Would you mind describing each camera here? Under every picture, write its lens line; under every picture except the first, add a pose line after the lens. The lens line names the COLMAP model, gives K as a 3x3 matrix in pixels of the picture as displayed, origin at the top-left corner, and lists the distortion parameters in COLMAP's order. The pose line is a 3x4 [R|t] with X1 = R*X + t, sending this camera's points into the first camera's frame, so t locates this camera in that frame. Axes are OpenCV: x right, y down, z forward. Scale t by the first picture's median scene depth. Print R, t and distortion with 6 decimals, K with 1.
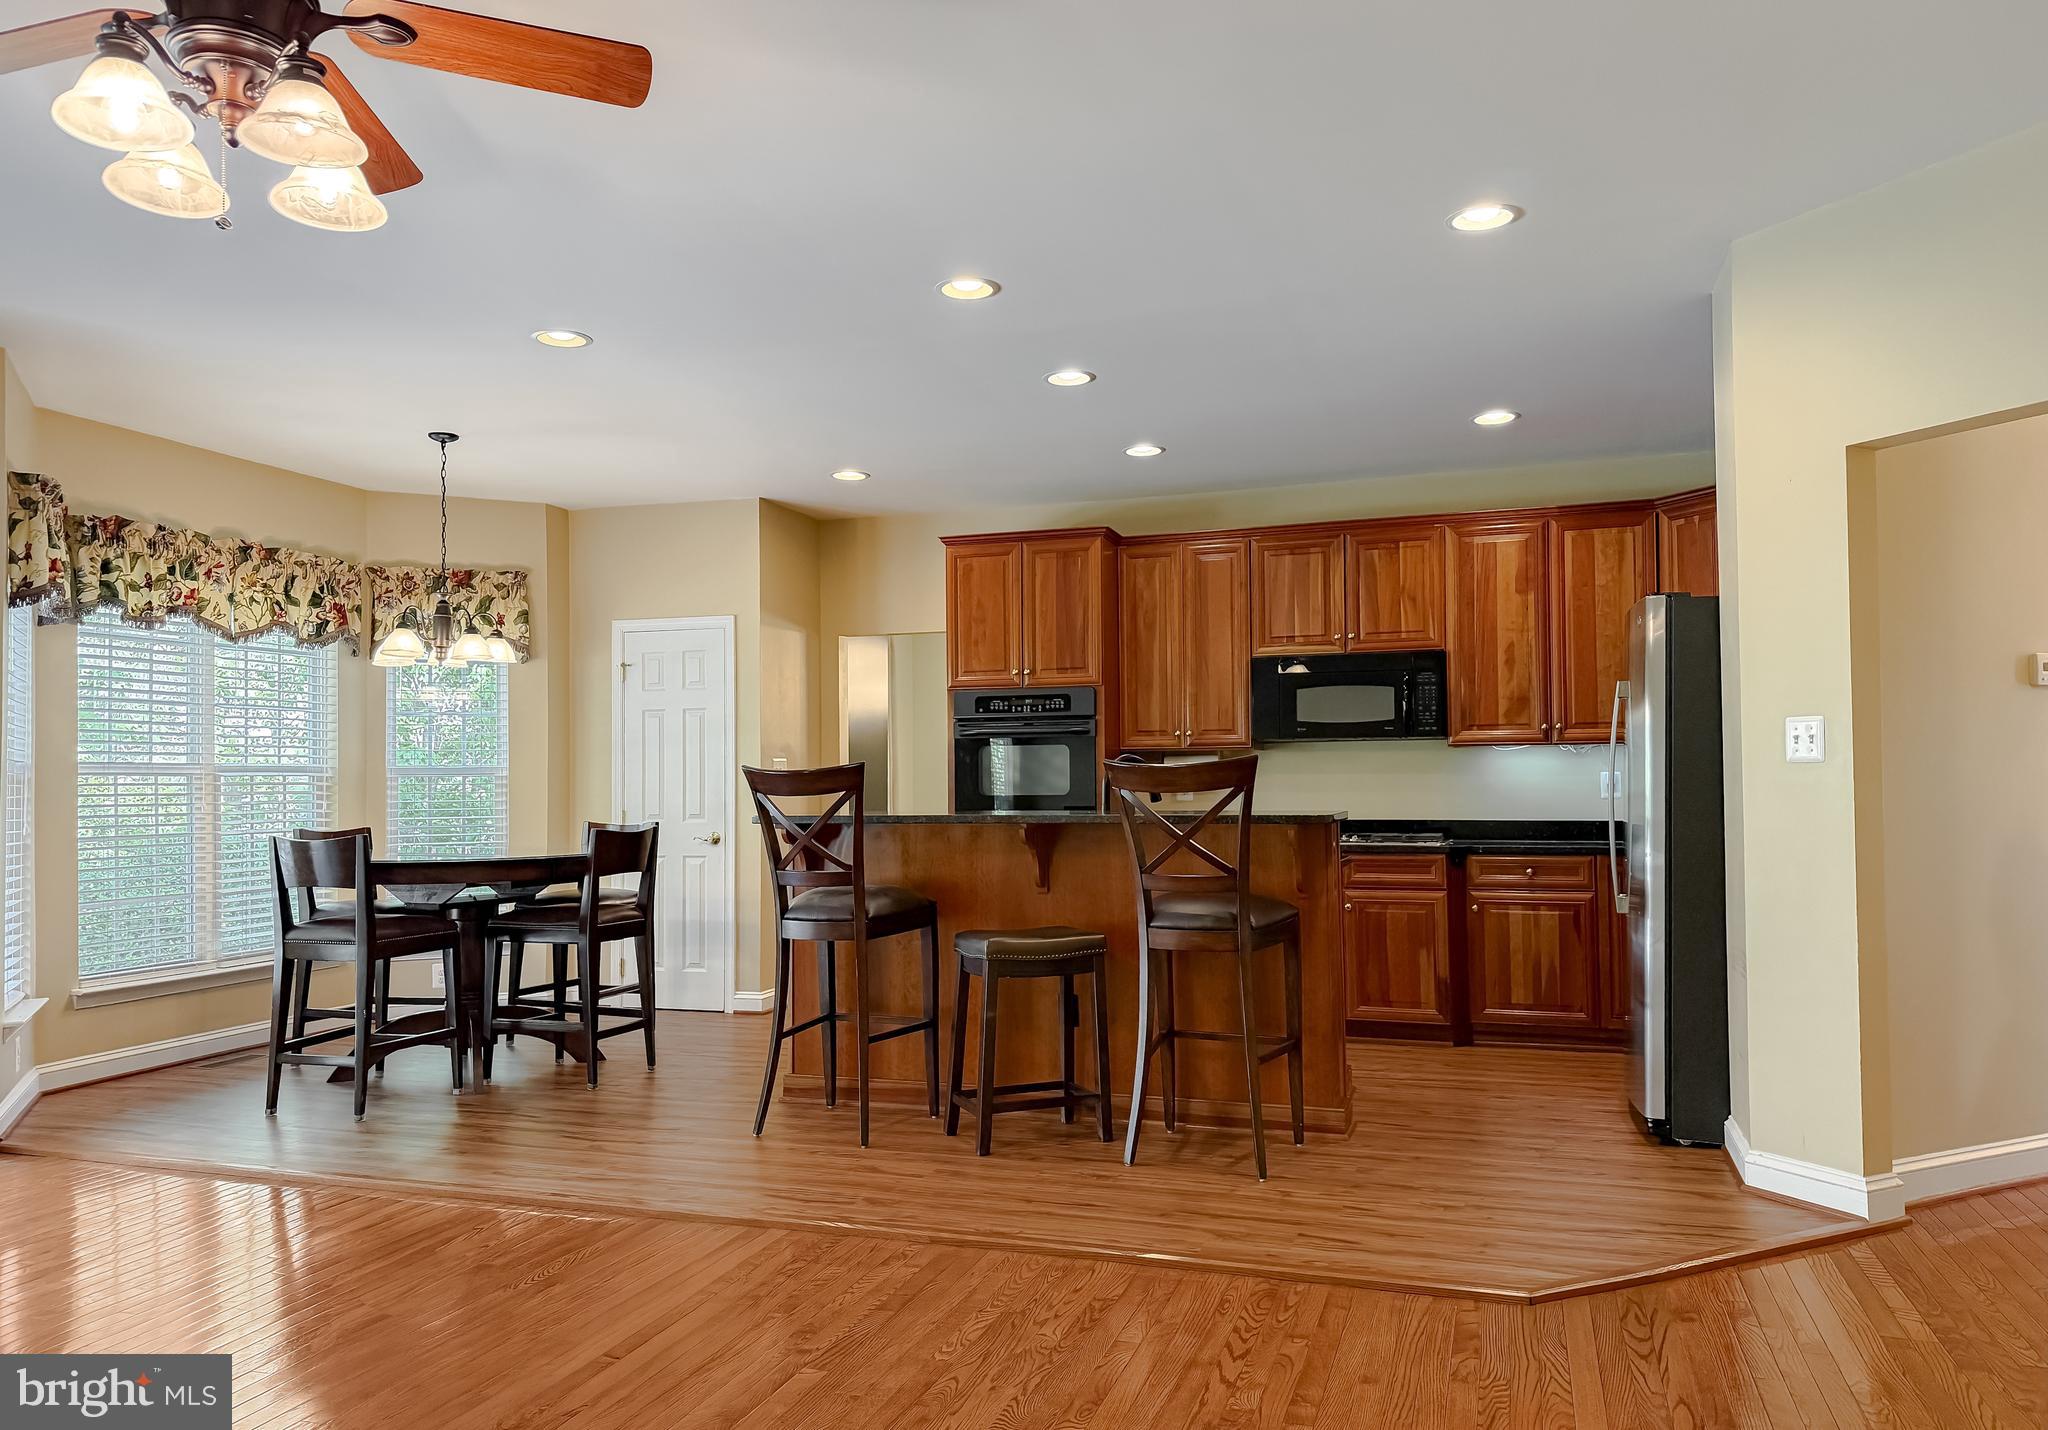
lens RADIAL K [[1472.2, 0, 1024.0], [0, 1472.2, 715.0], [0, 0, 1]] dist [0.053814, -0.000023]
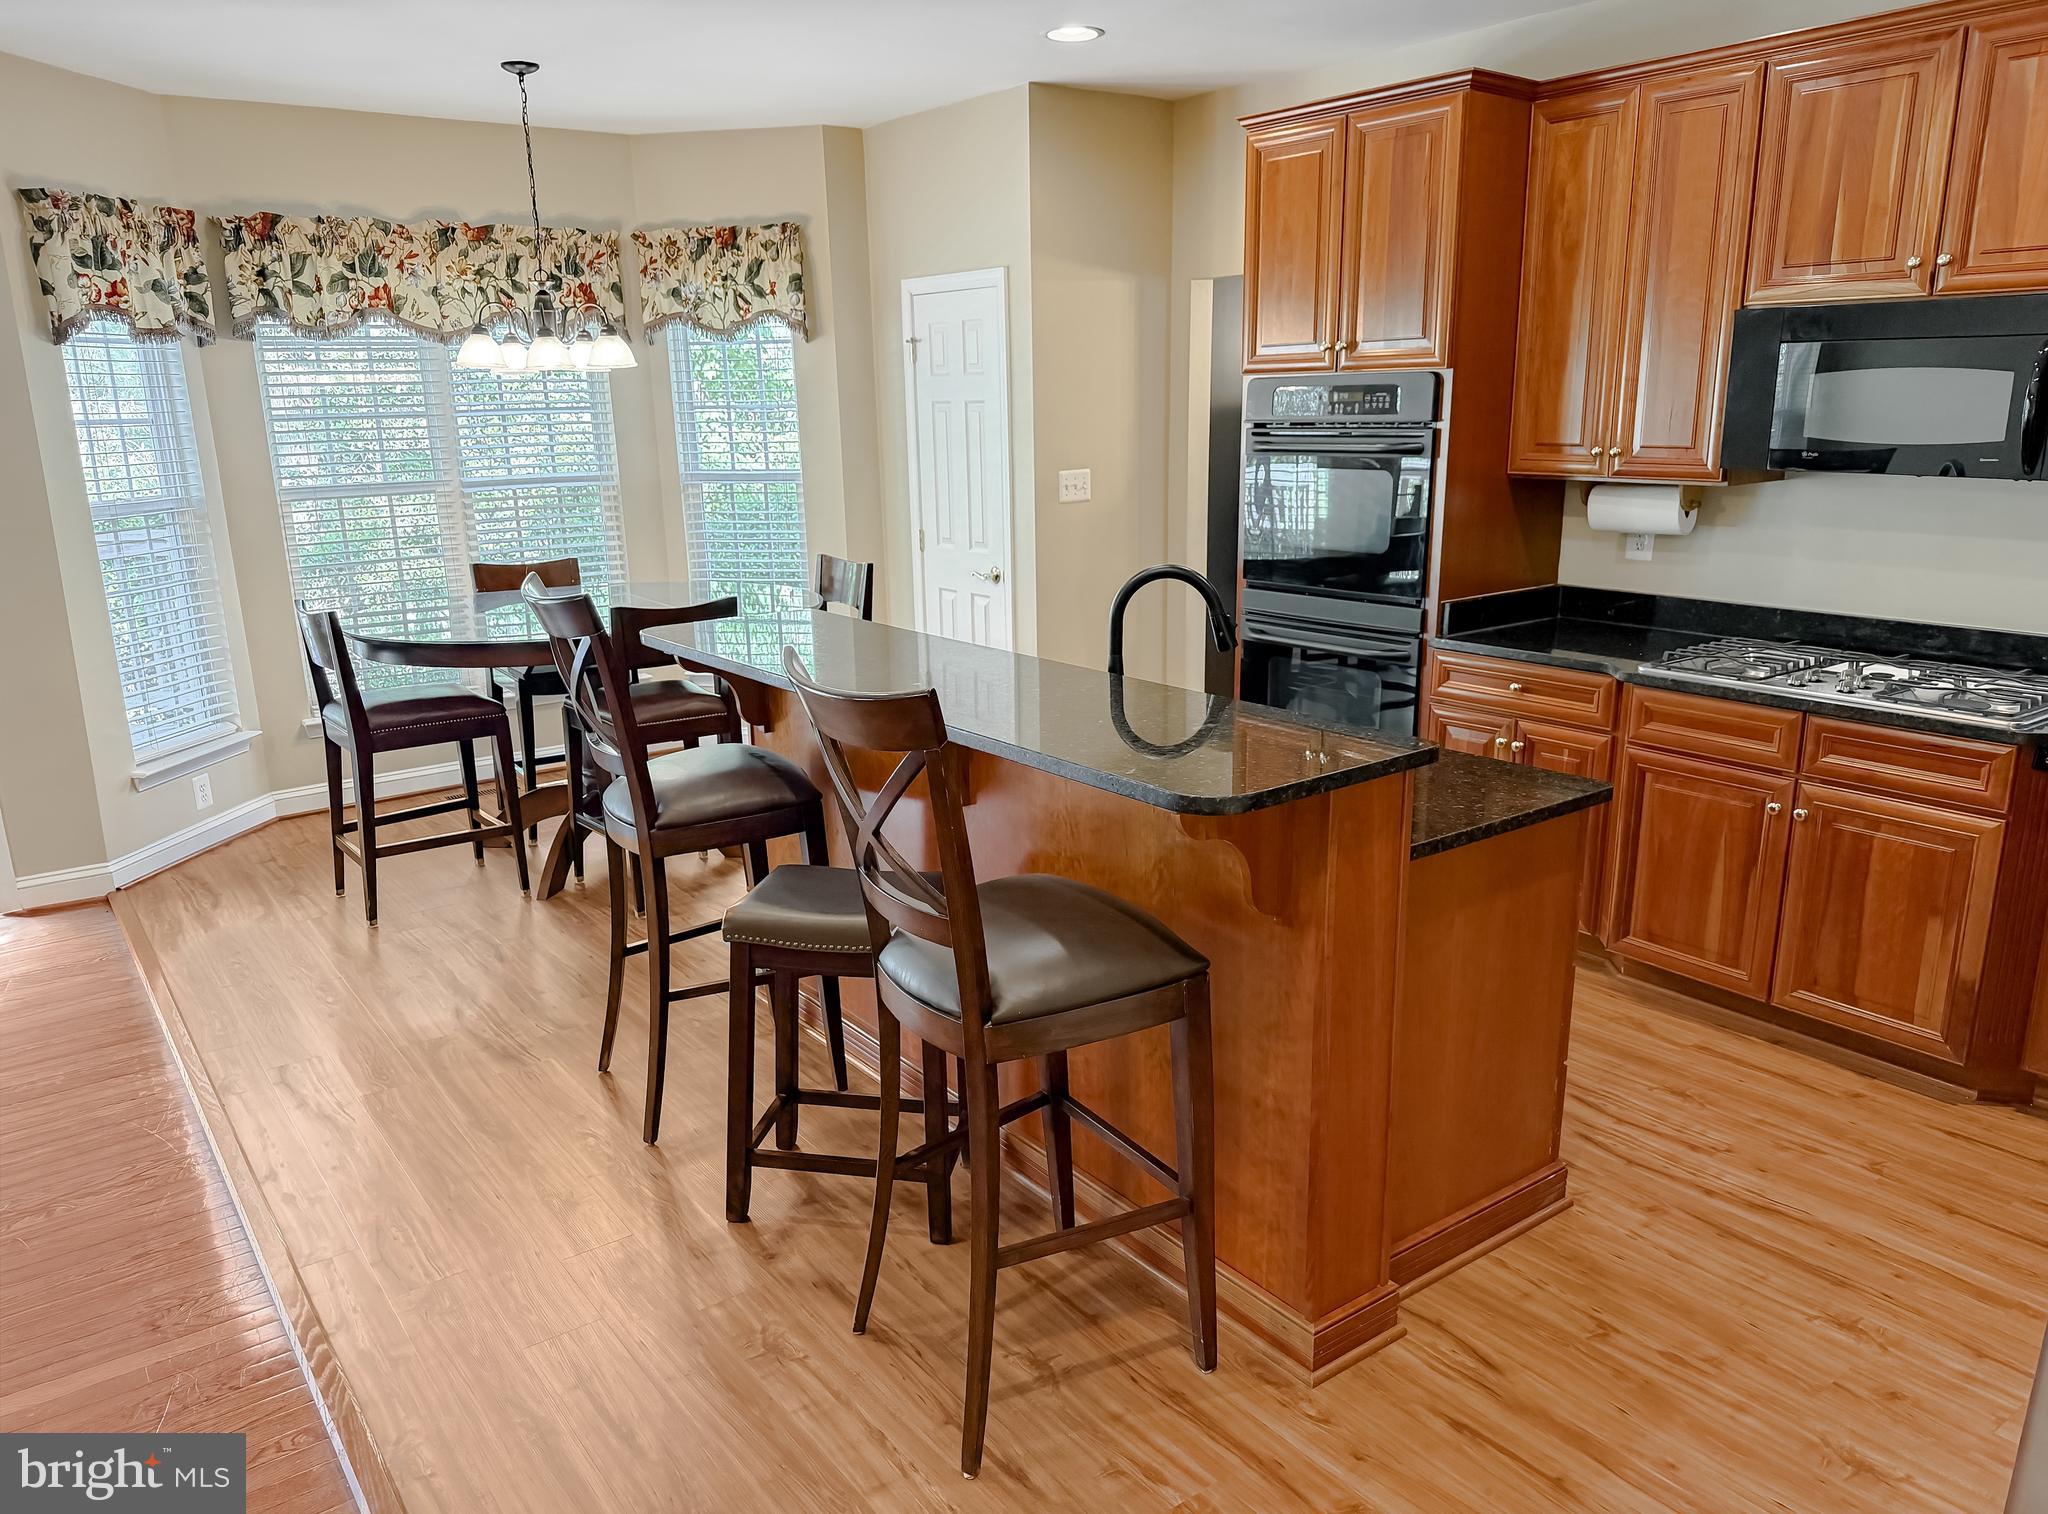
lens RADIAL K [[1469.4, 0, 1020.7], [0, 1469.4, 797.3], [0, 0, 1]] dist [-0.001856, -0.018154]
pose [[0.820656, 0.146461, -0.552334, 0.269118], [0.035677, 0.951576, 0.305336, -0.043970], [0.570308, -0.270281, 0.775691, 0.419778]]
